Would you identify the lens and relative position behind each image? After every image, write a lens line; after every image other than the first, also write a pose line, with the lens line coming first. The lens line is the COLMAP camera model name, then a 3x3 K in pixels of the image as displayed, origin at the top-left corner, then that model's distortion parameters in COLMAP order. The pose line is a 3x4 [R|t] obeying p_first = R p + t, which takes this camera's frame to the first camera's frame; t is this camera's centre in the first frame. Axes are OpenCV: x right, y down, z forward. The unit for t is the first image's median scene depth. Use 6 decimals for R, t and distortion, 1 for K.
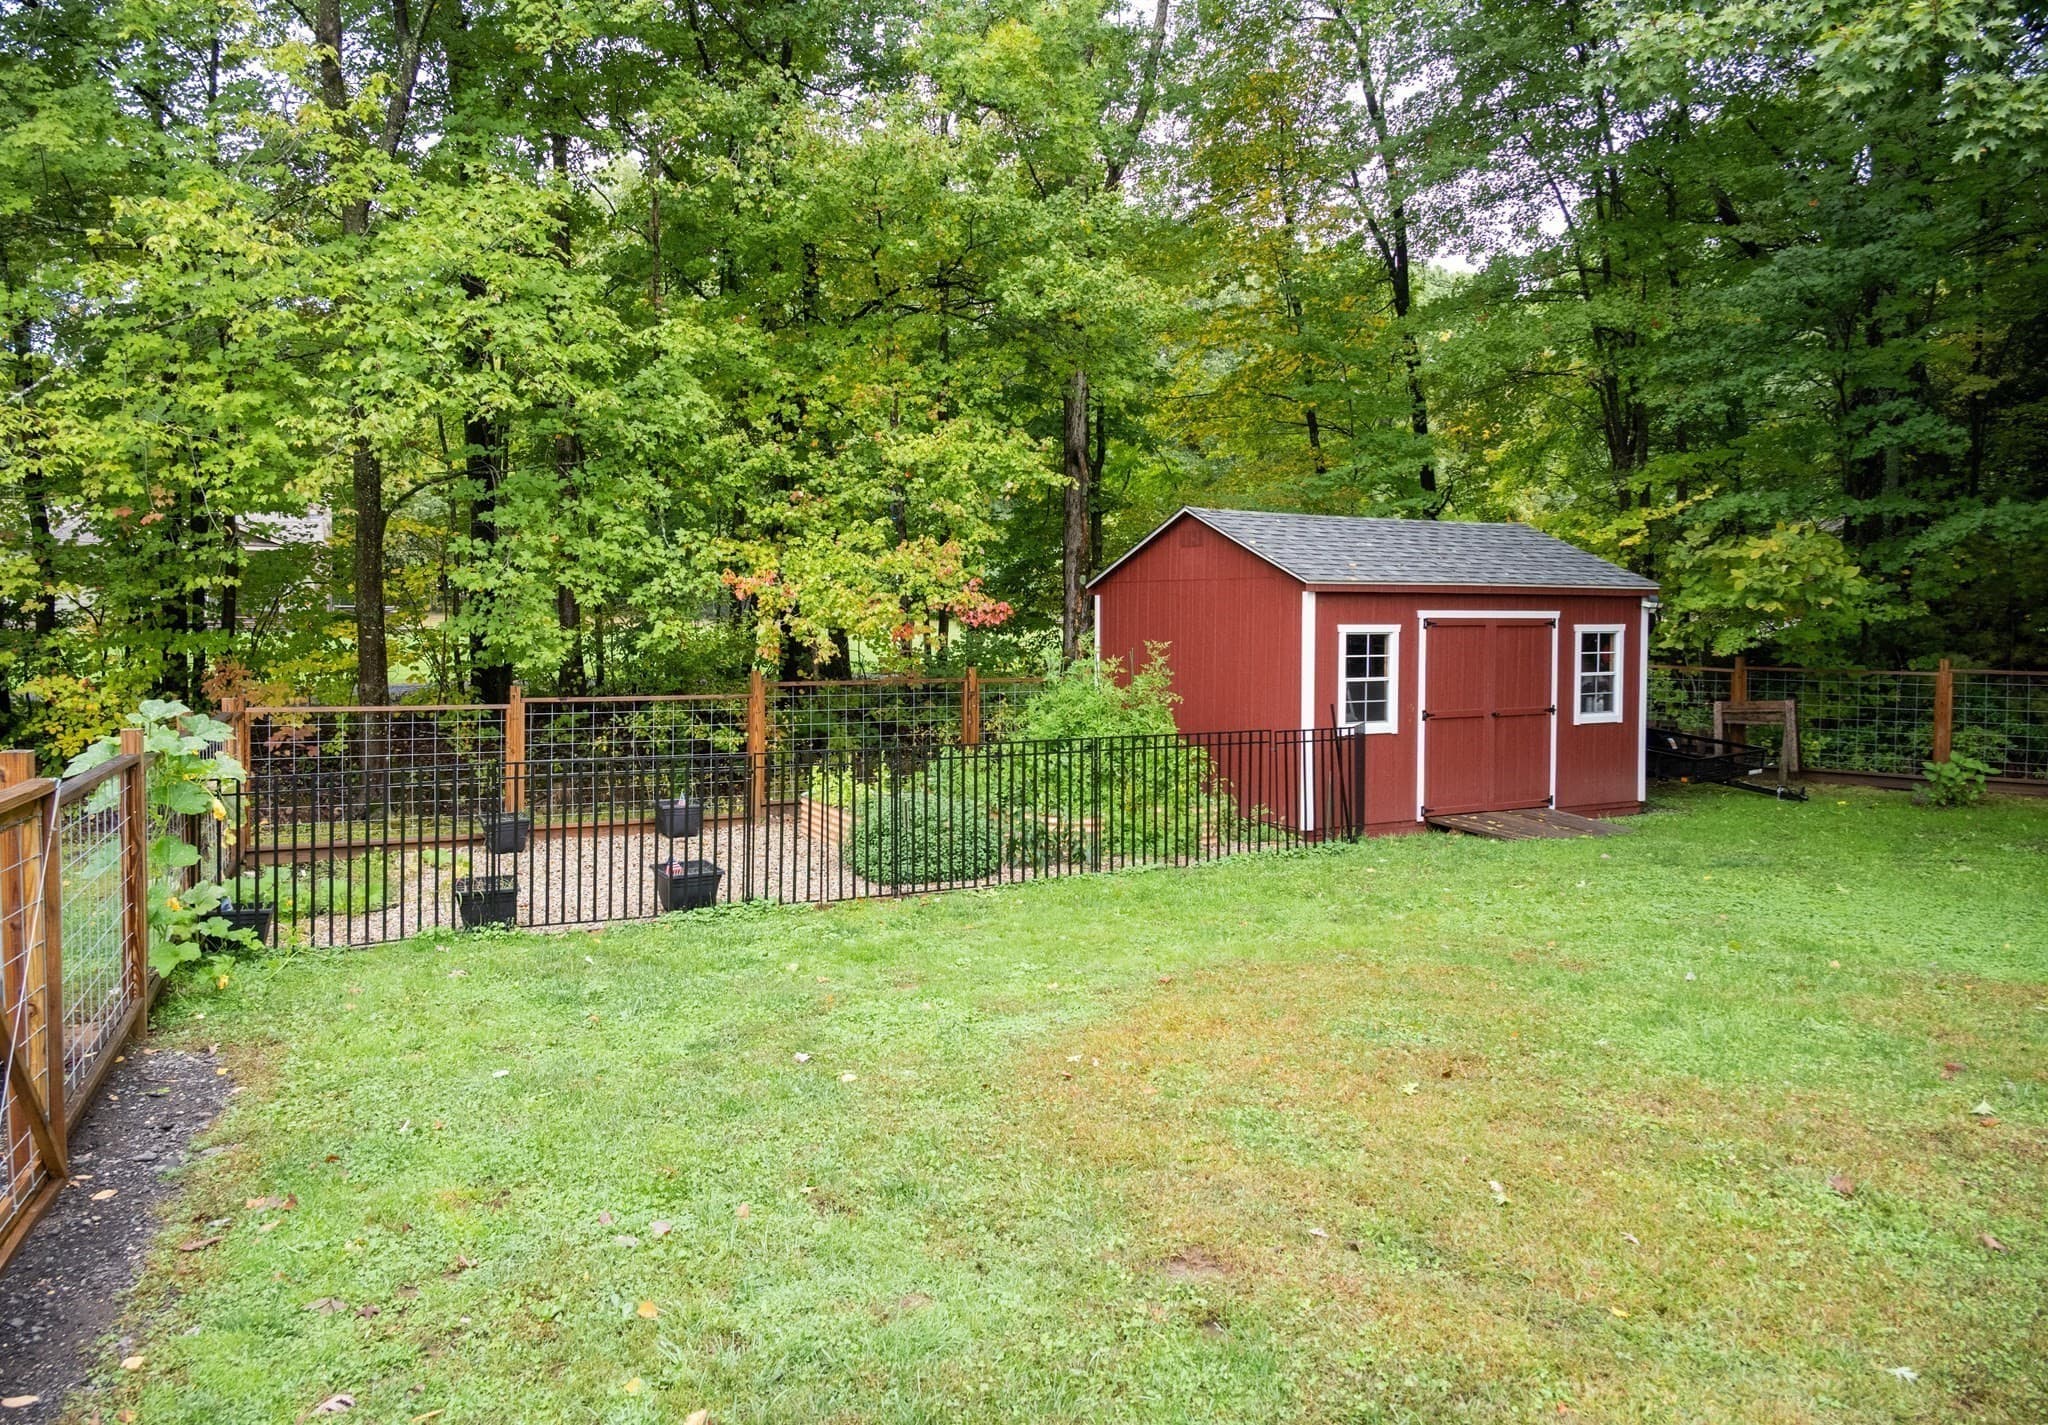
lens RADIAL K [[1473.8, 0, 1024.3], [0, 1473.8, 618.5], [0, 0, 1]] dist [0.001716, 0.005376]
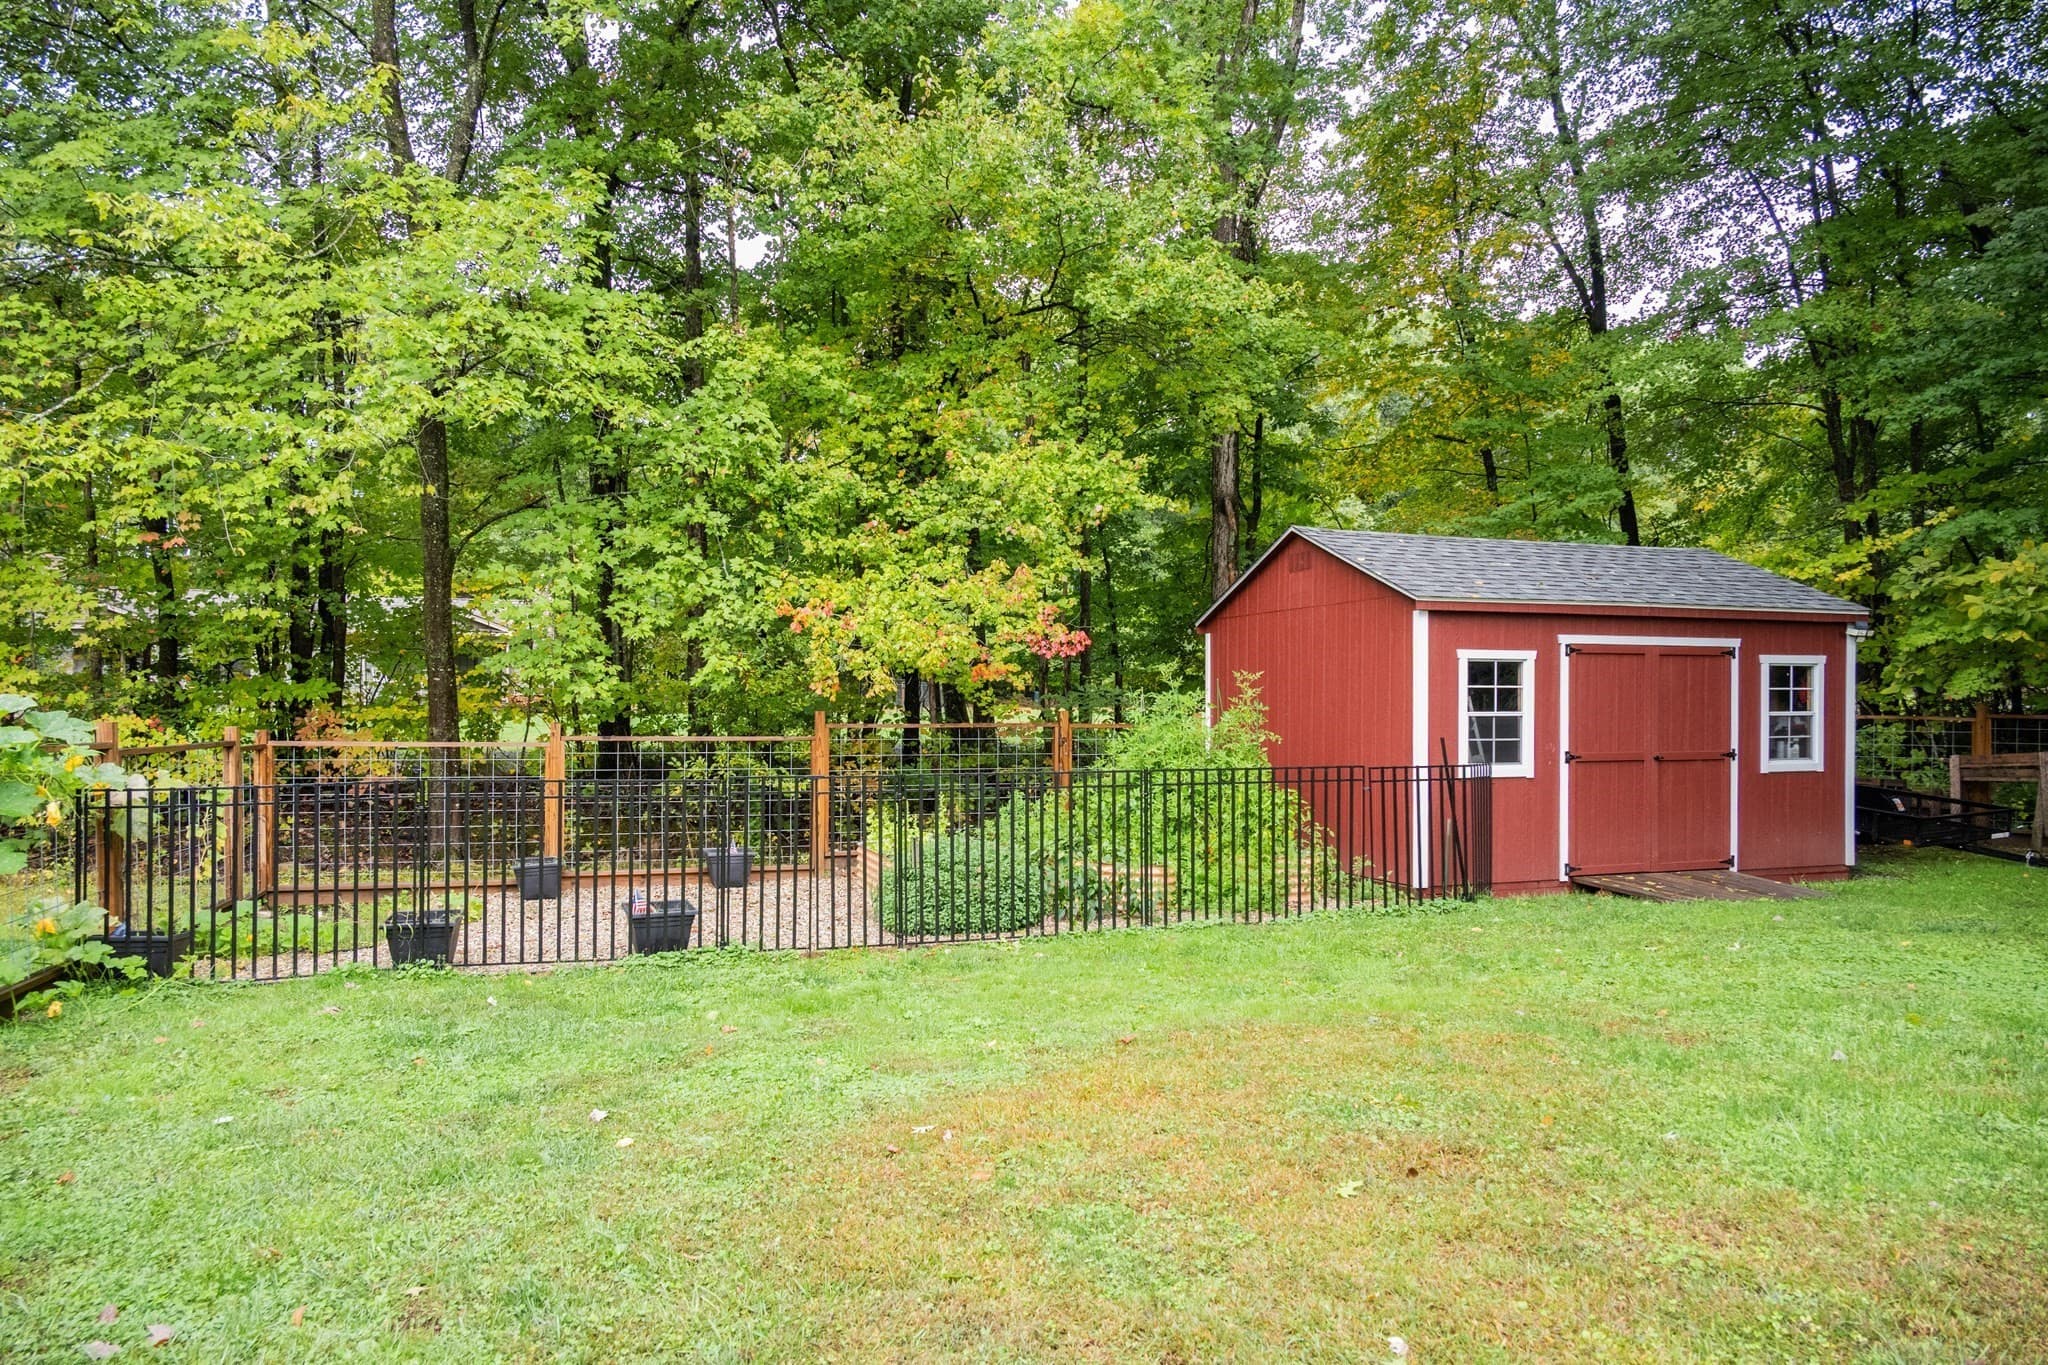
lens RADIAL K [[1463.3, 0, 1024.0], [0, 1463.3, 682.5], [0, 0, 1]] dist [0.001814, -0.005096]
pose [[0.989309, -0.006500, -0.145689, 0.082654], [0.004025, 0.999843, -0.017279, 0.035487], [0.145778, 0.016507, 0.989180, 0.113035]]
